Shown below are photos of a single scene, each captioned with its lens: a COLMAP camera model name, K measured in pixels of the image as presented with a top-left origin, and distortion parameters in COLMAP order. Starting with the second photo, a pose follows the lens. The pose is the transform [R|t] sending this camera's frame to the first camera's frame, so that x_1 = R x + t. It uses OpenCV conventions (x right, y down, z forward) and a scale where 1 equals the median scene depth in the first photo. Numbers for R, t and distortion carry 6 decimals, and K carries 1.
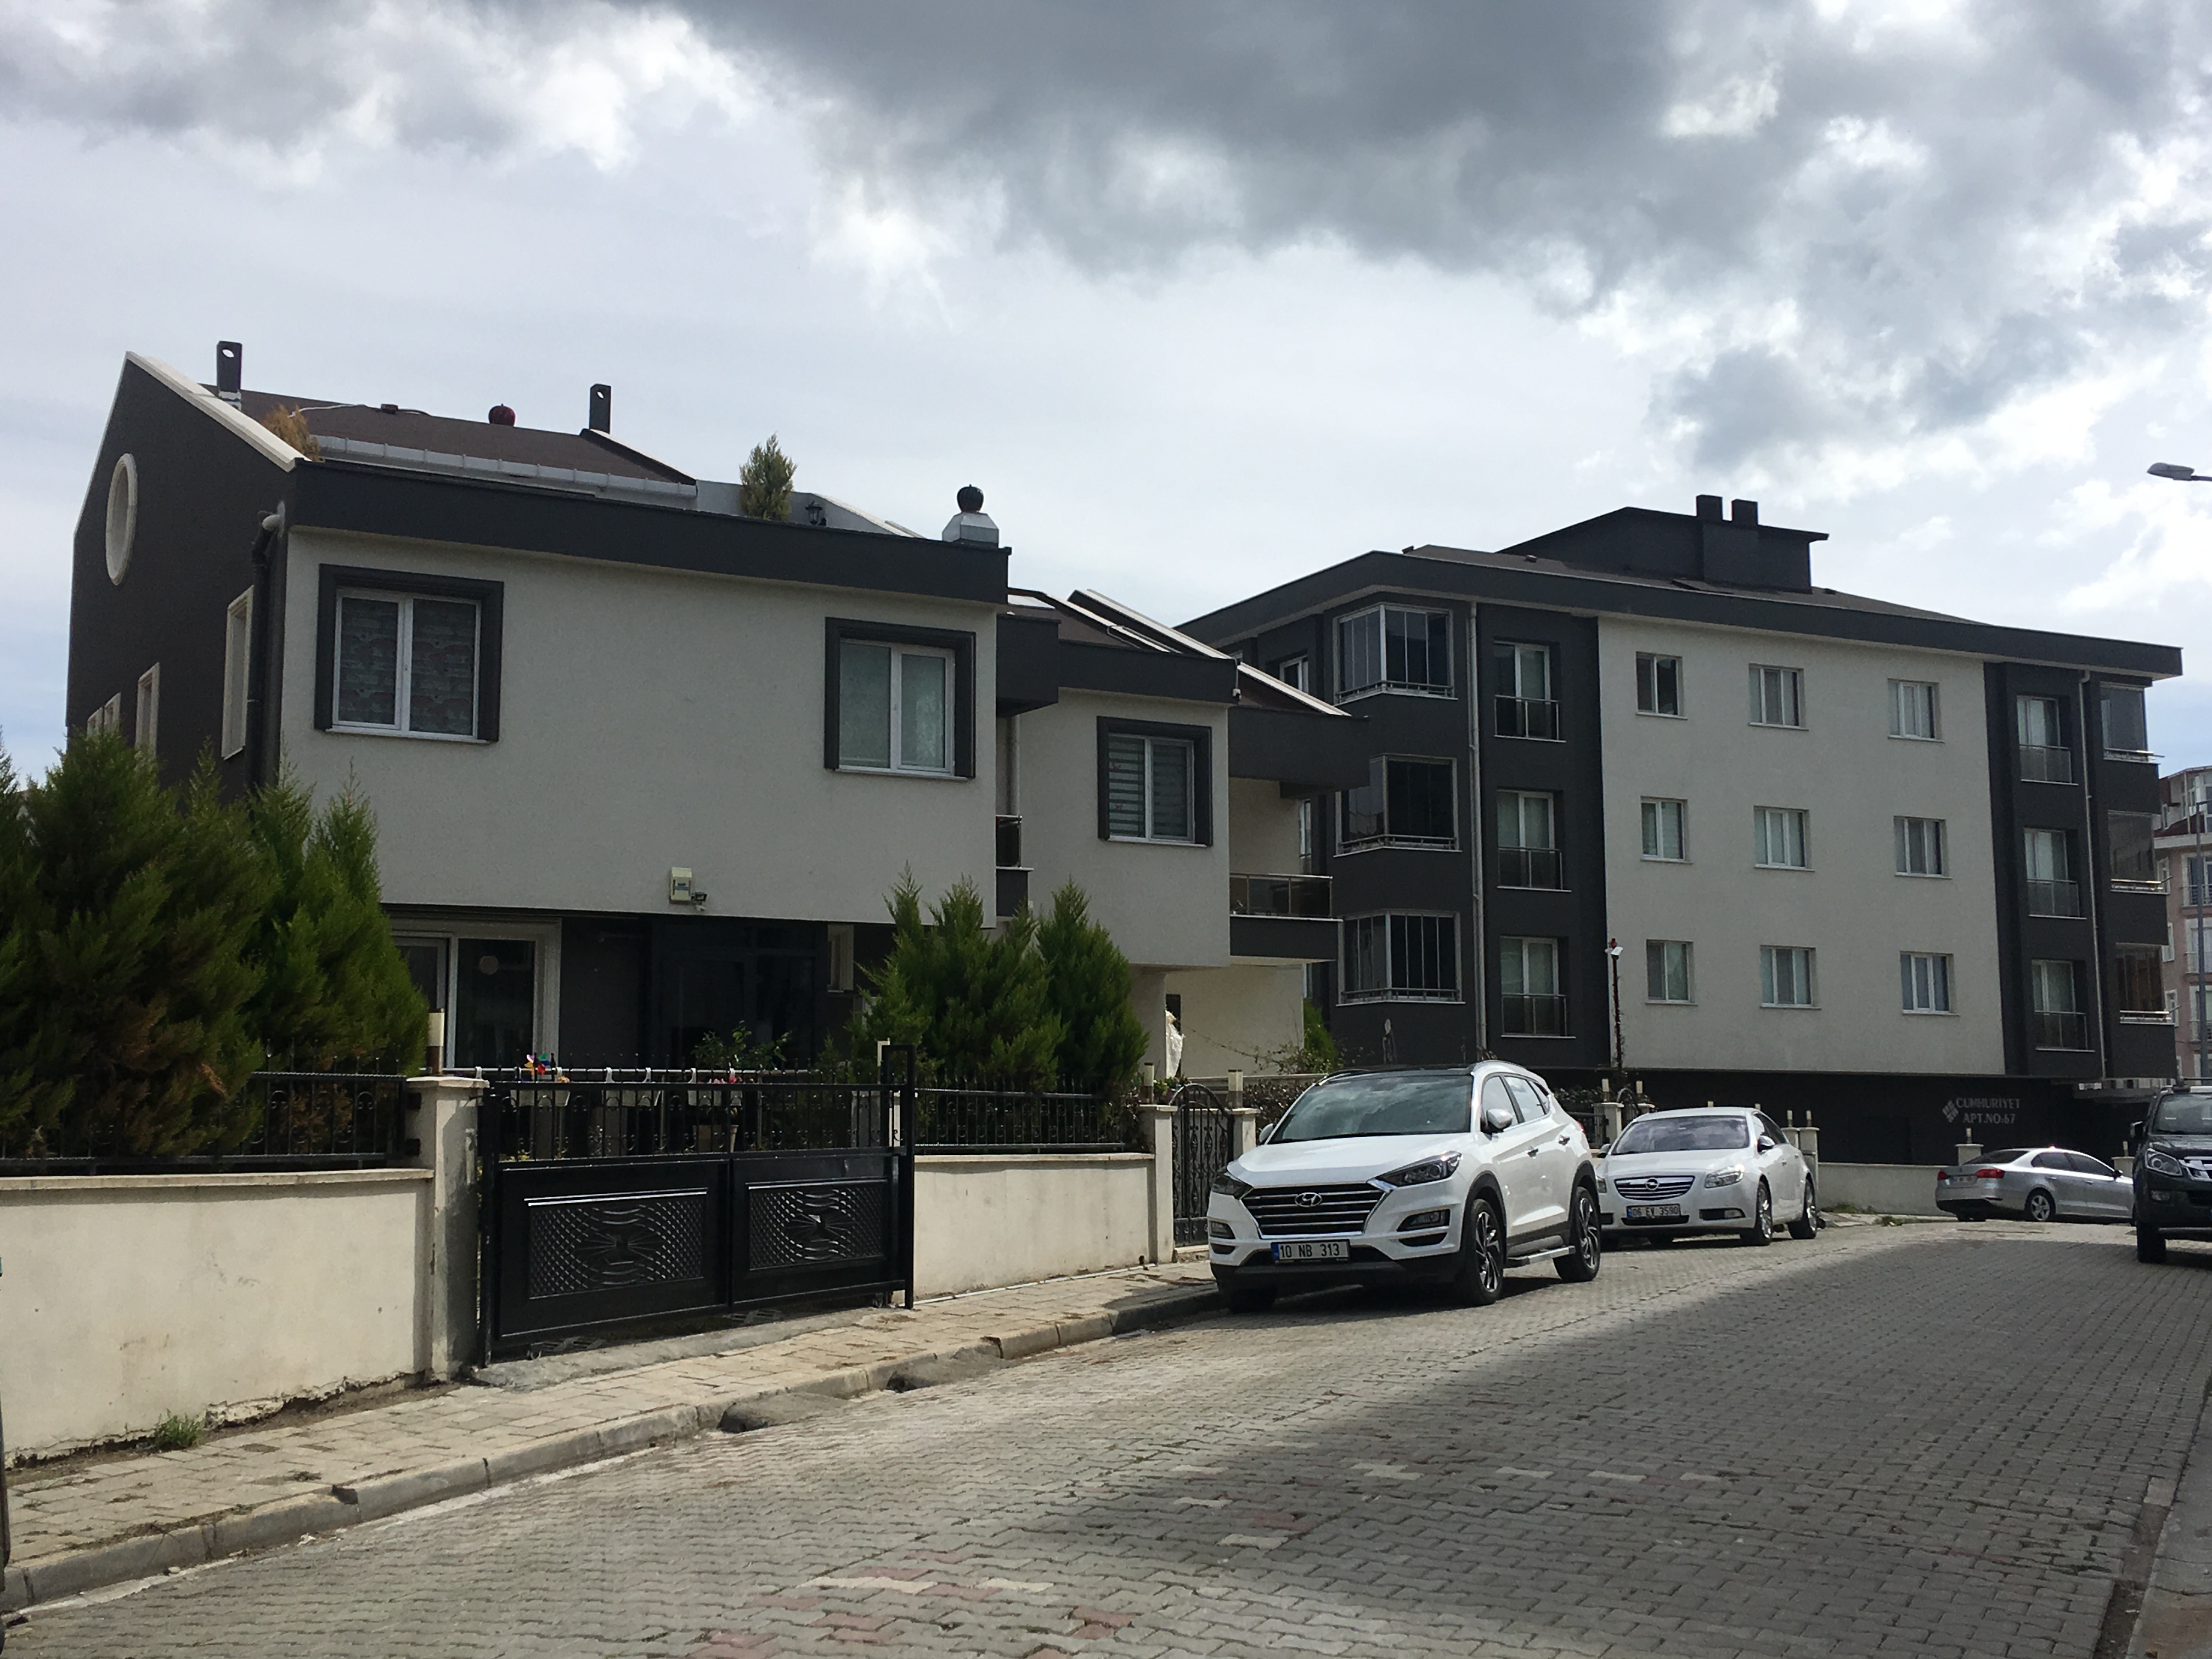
lens RADIAL K [[2461.6, 0, 1102.2], [0, 2461.6, 824.5], [0, 0, 1]] dist [0.054227, 0.000000]
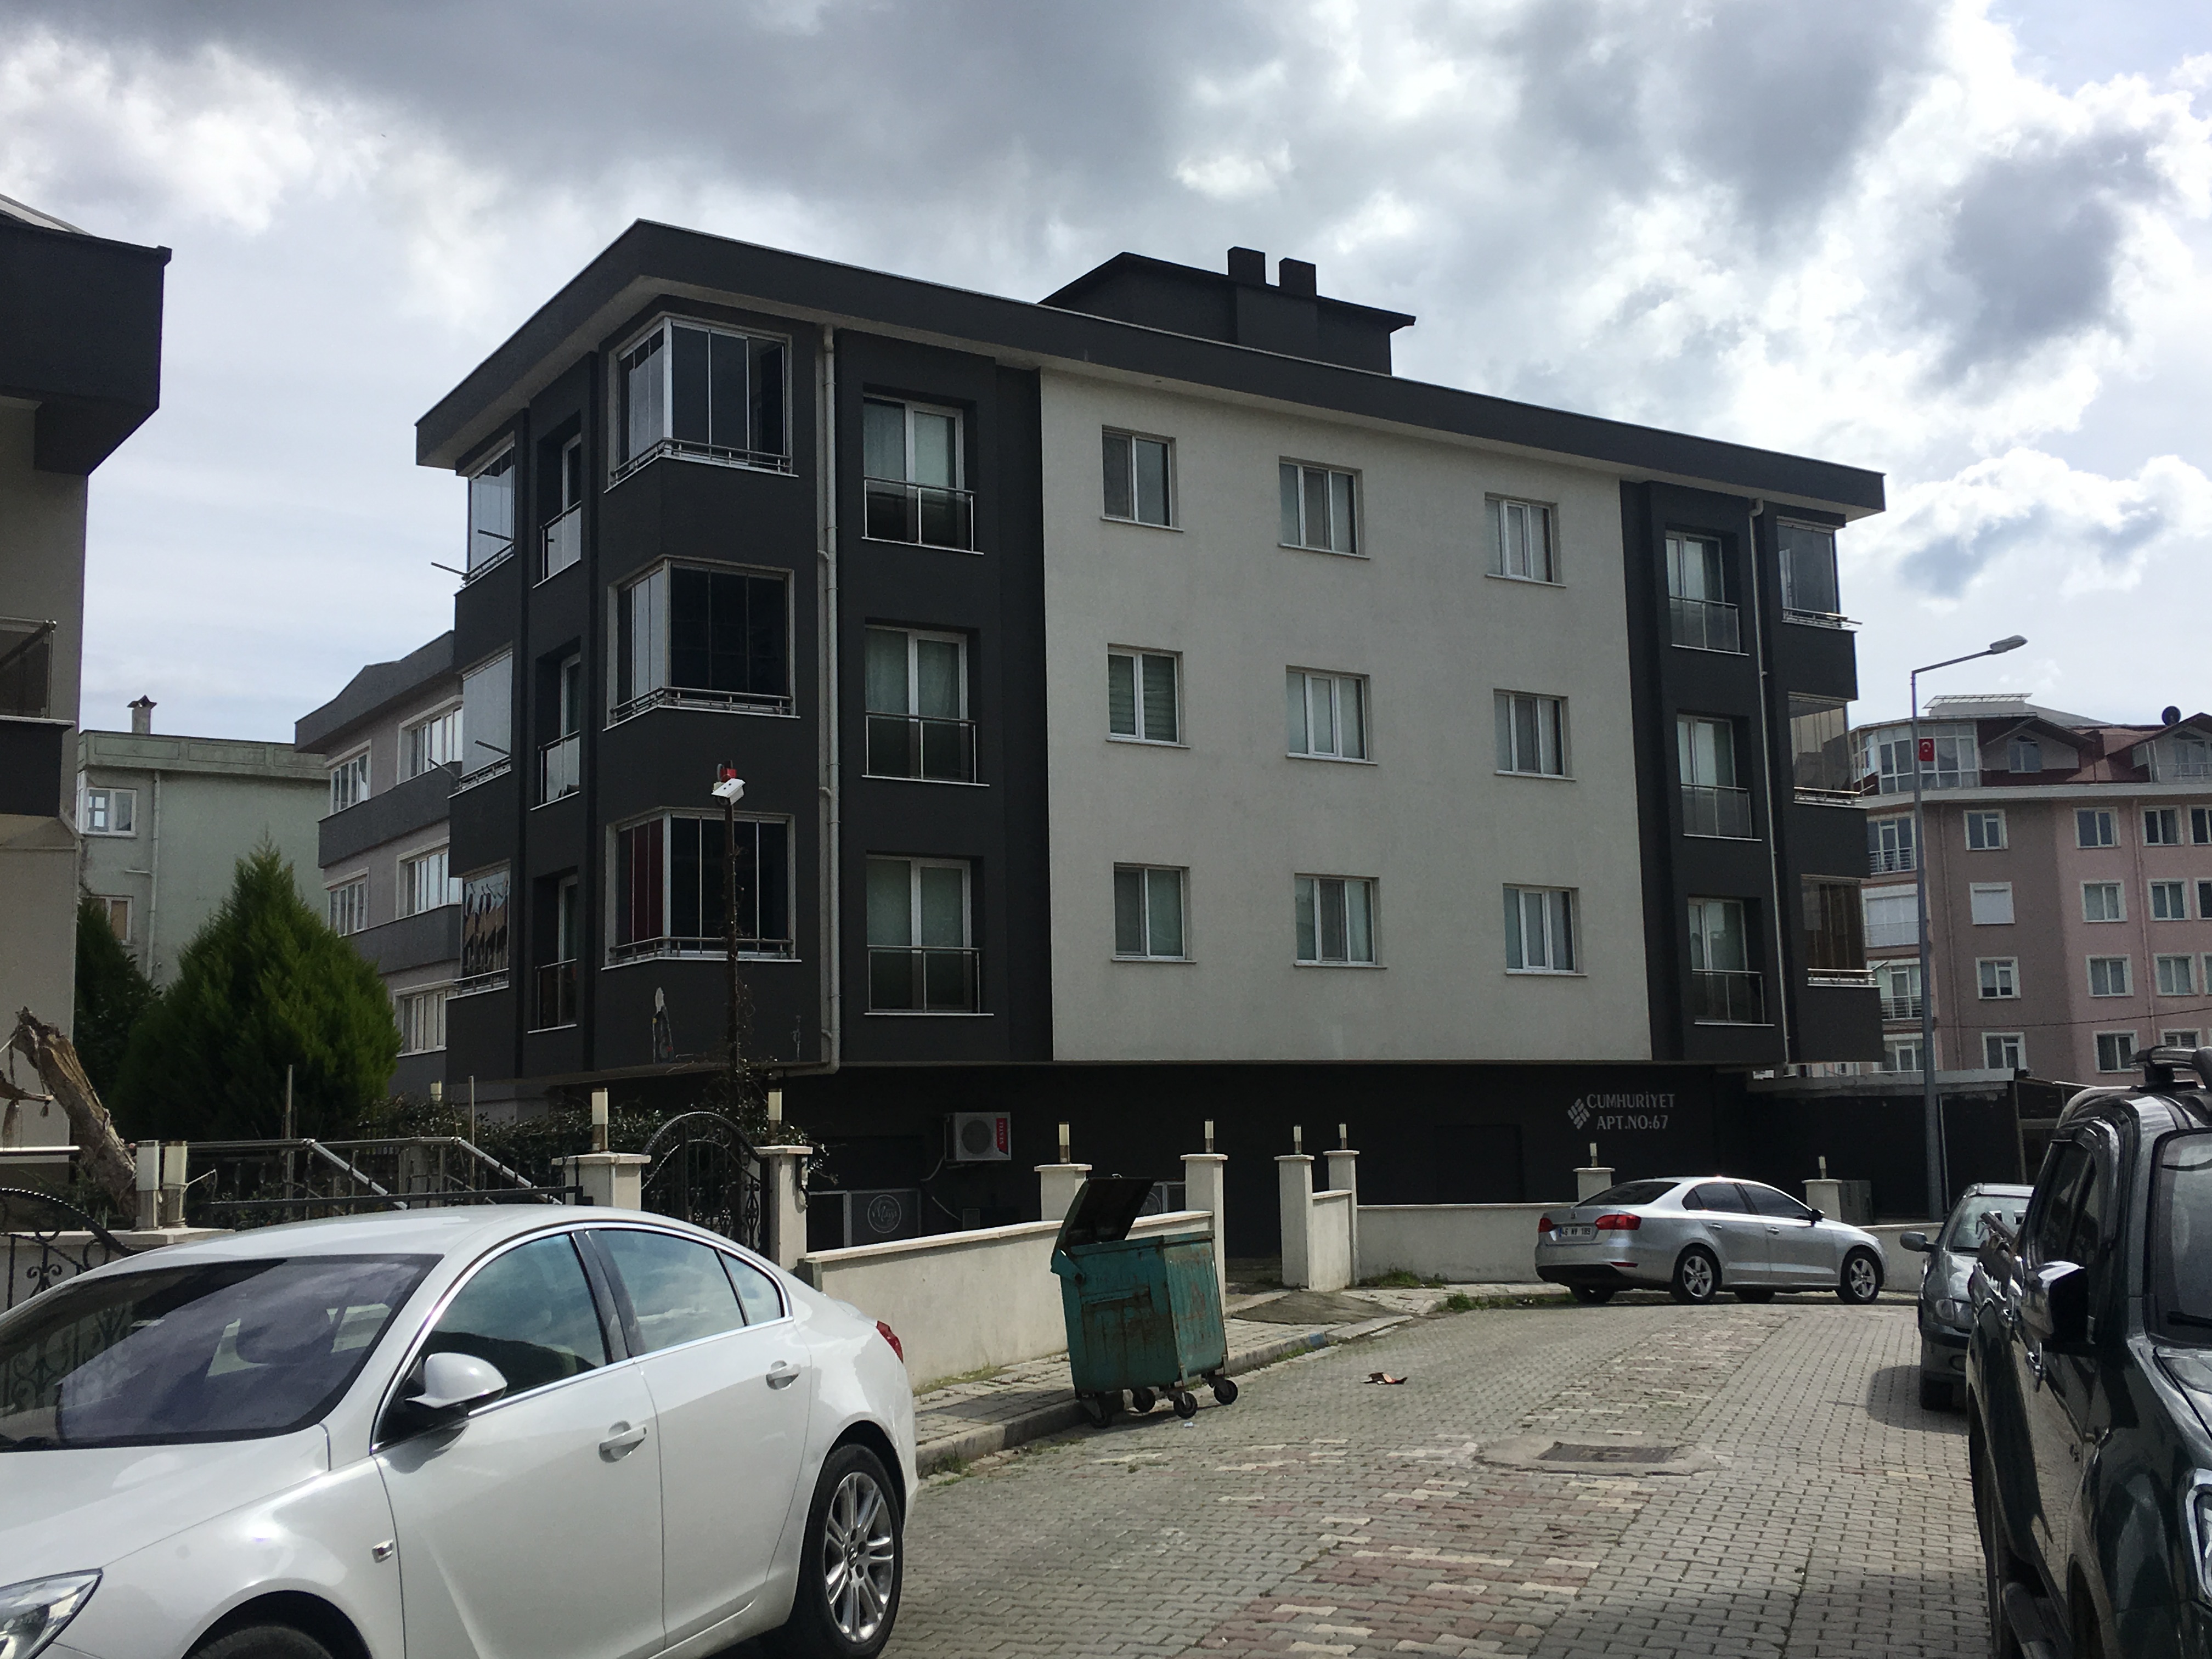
lens RADIAL K [[2297.2, 0, 1106.3], [0, 2297.2, 829.4], [0, 0, 1]] dist [0.076081, 0.000000]
pose [[0.994519, -0.006765, 0.104341, 0.211613], [0.007240, 0.999965, -0.004170, 0.055009], [-0.104309, 0.004902, 0.994533, 0.543777]]
